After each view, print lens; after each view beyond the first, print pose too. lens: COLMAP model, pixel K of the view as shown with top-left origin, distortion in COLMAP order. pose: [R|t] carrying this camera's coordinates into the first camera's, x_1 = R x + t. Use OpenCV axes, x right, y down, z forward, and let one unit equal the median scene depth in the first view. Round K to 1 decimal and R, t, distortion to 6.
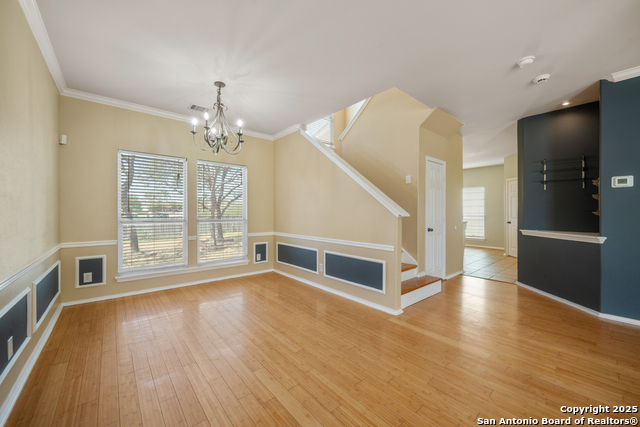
lens RADIAL K [[238.0, 0, 304.3], [0, 238.0, 211.7], [0, 0, 1]] dist [-0.008707, 0.000086]
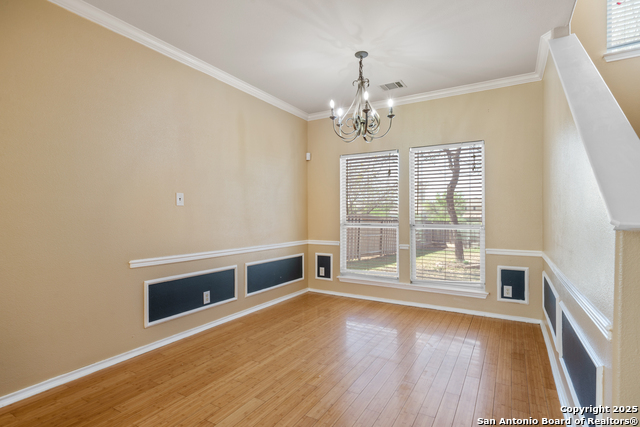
lens RADIAL K [[320.8, 0, 336.3], [0, 320.8, 212.7], [0, 0, 1]] dist [0.004491, -0.000113]
pose [[0.373016, -0.011112, -0.927758, 0.523035], [0.005436, 0.999937, -0.009791, 0.006223], [0.927809, -0.001392, 0.373053, 0.439855]]
